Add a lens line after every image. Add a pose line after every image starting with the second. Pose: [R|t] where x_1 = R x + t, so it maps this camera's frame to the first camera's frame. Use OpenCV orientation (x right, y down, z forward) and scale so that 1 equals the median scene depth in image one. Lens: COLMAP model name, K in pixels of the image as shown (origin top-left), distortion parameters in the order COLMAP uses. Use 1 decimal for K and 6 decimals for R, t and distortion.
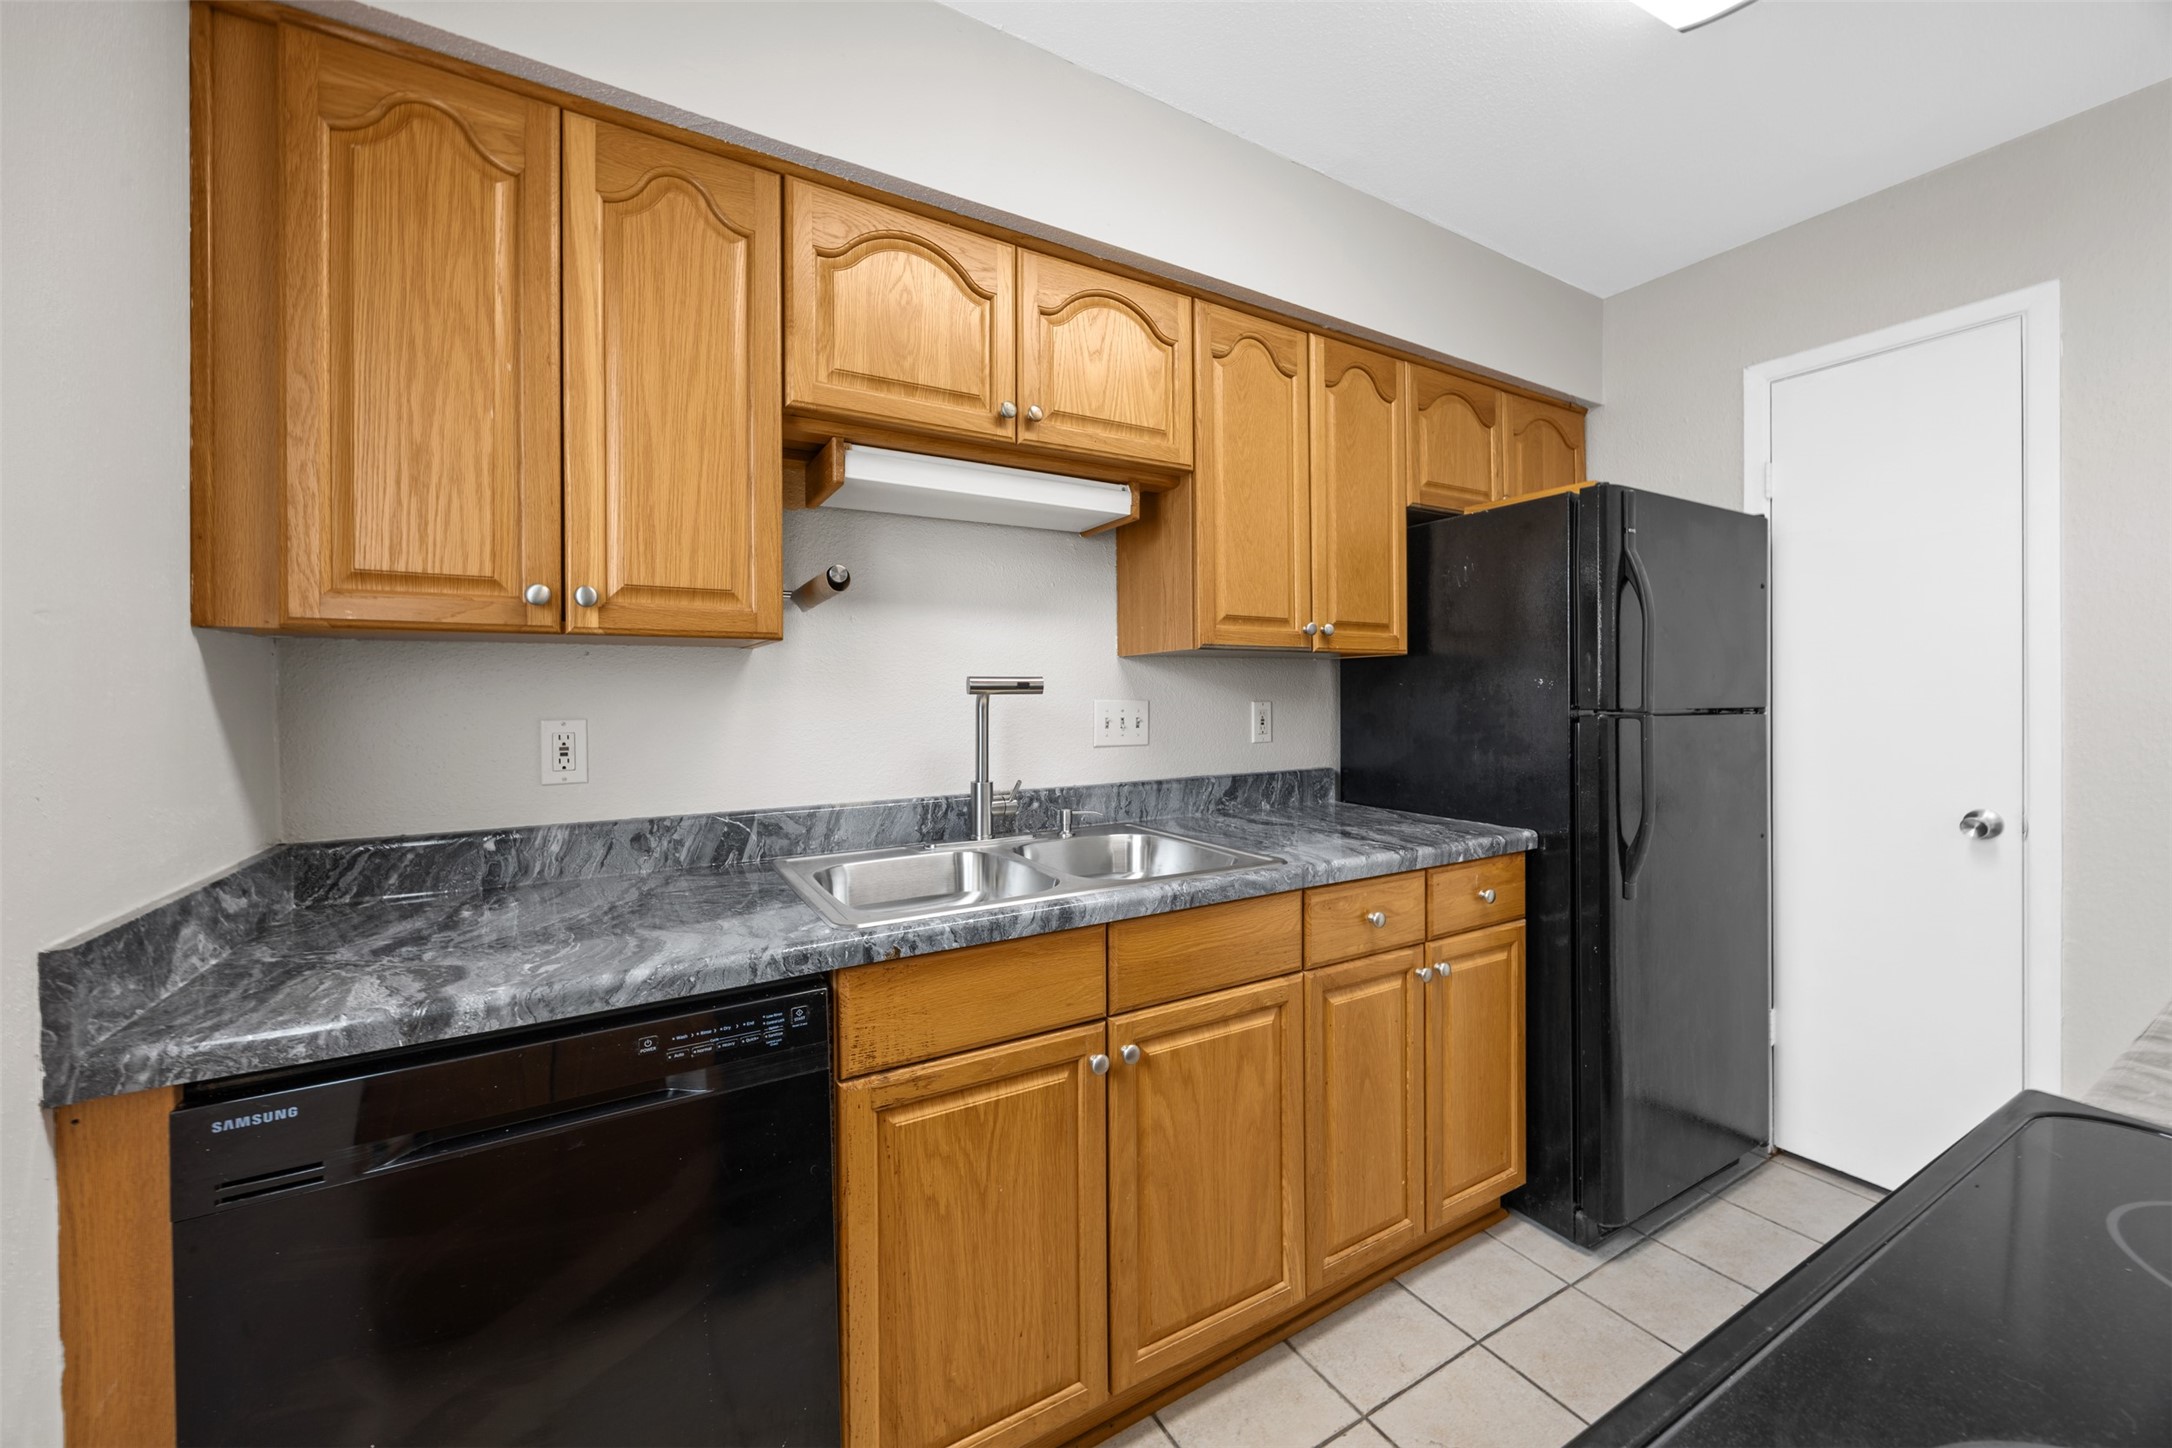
lens RADIAL K [[835.9, 0, 1094.0], [0, 835.9, 719.7], [0, 0, 1]] dist [-0.023746, -0.000091]
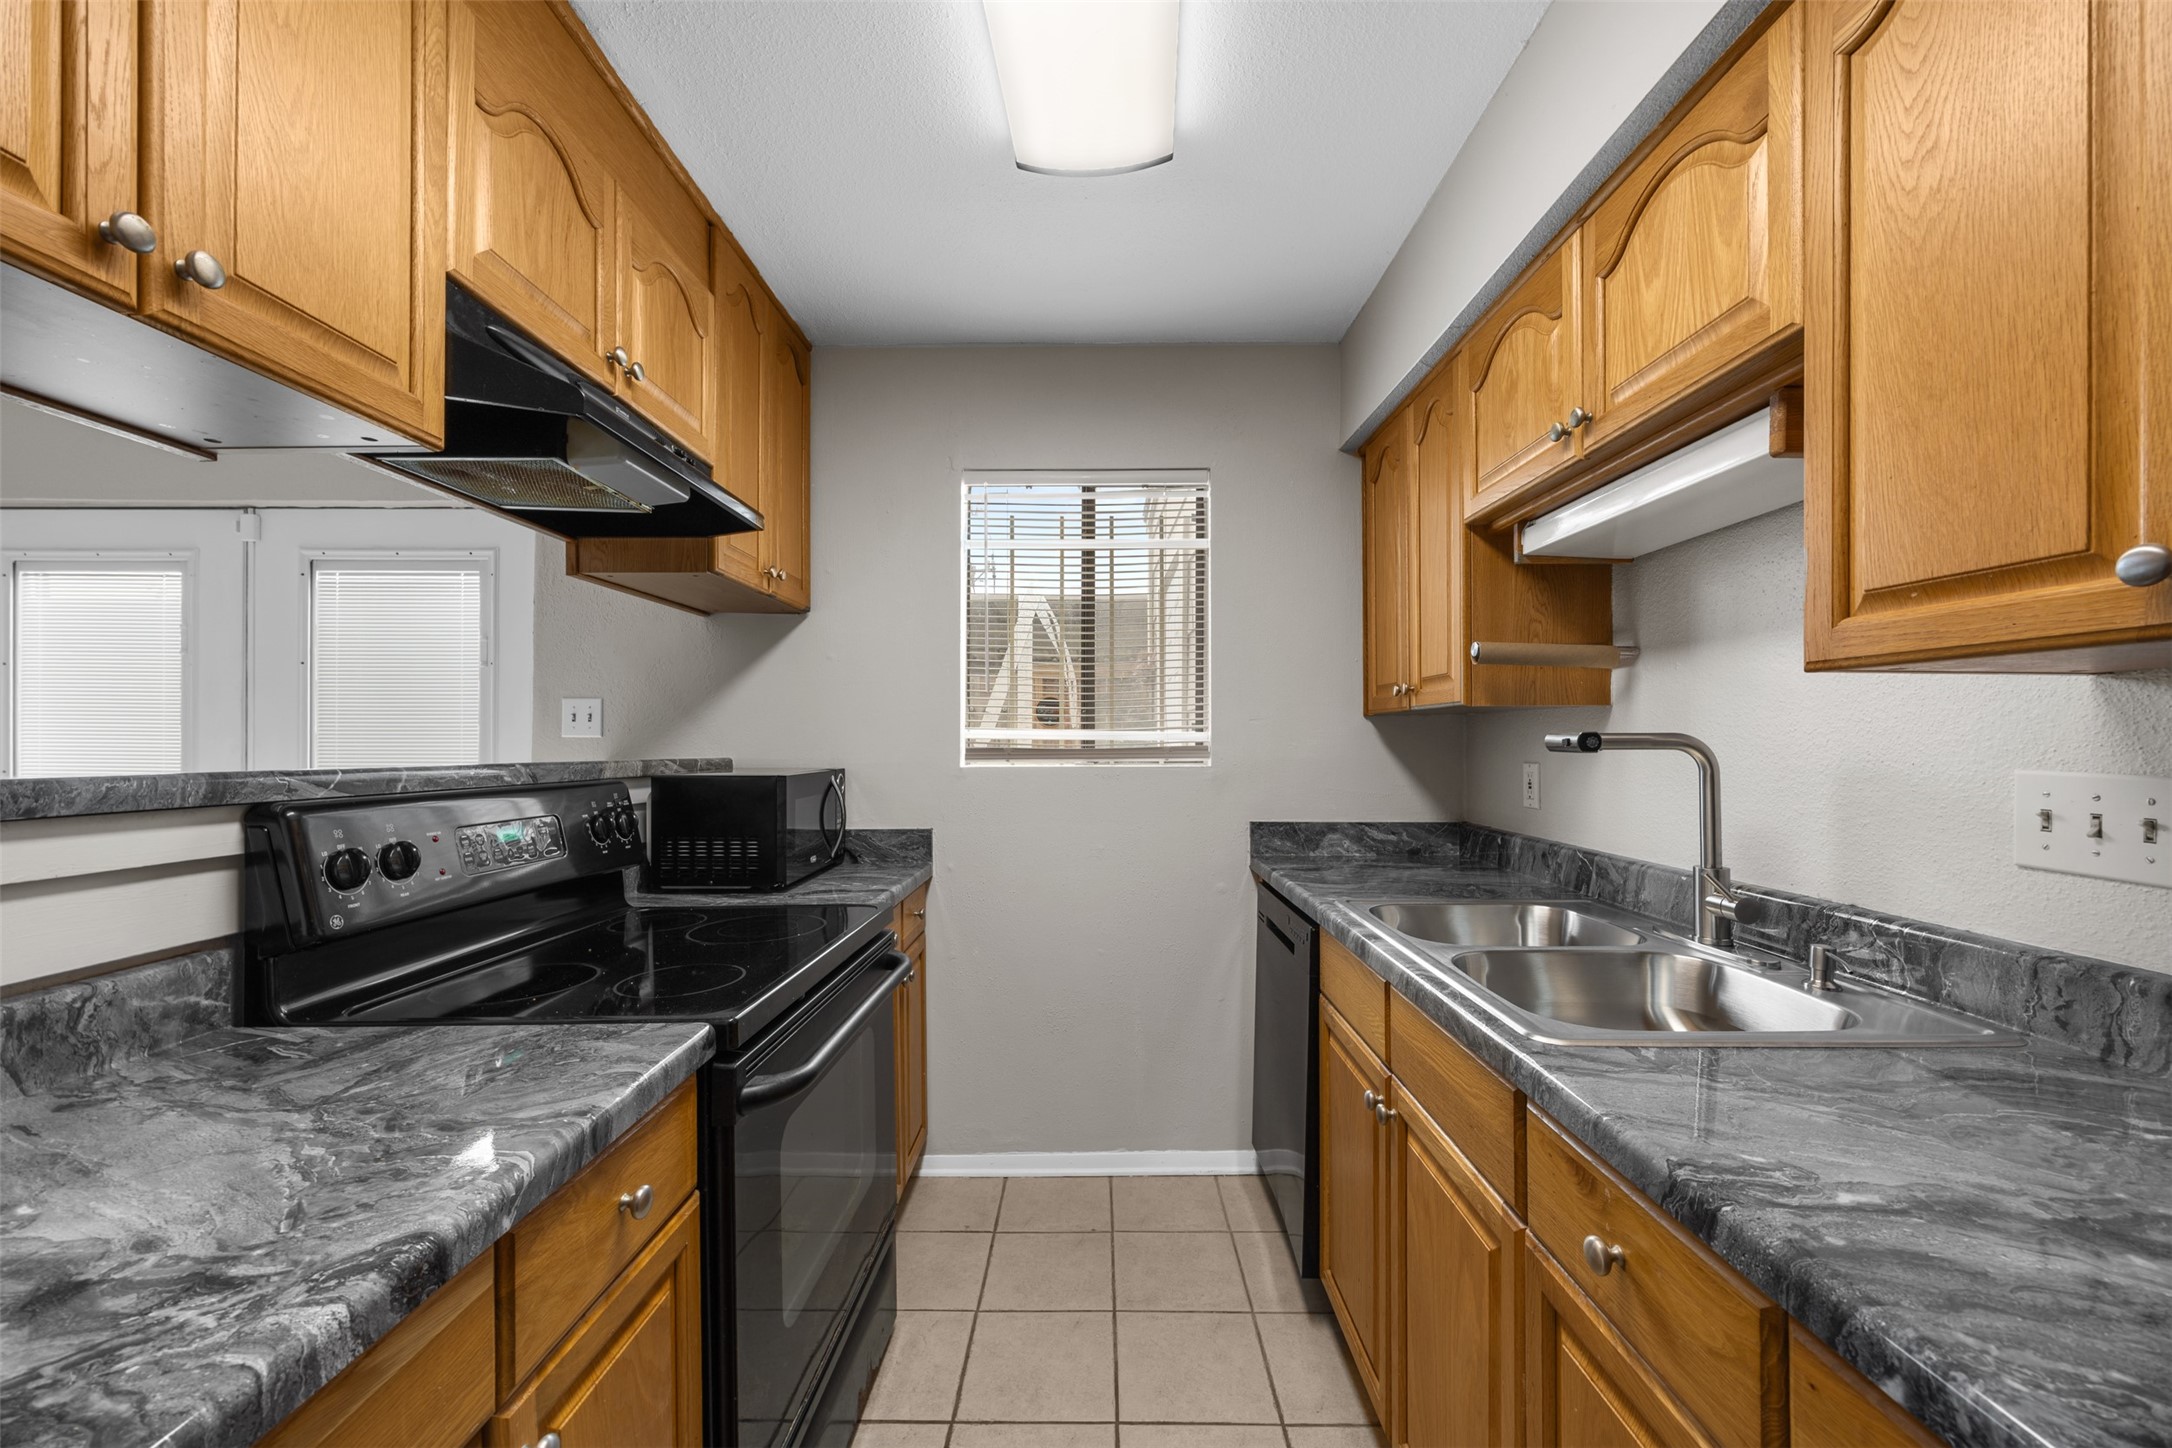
lens RADIAL K [[863.3, 0, 1108.0], [0, 863.3, 719.3], [0, 0, 1]] dist [0.011660, -0.005103]
pose [[-0.493393, -0.011716, -0.869728, 0.884906], [-0.030032, 0.999543, 0.003573, -0.048884], [0.869288, 0.027883, -0.493519, 0.986632]]
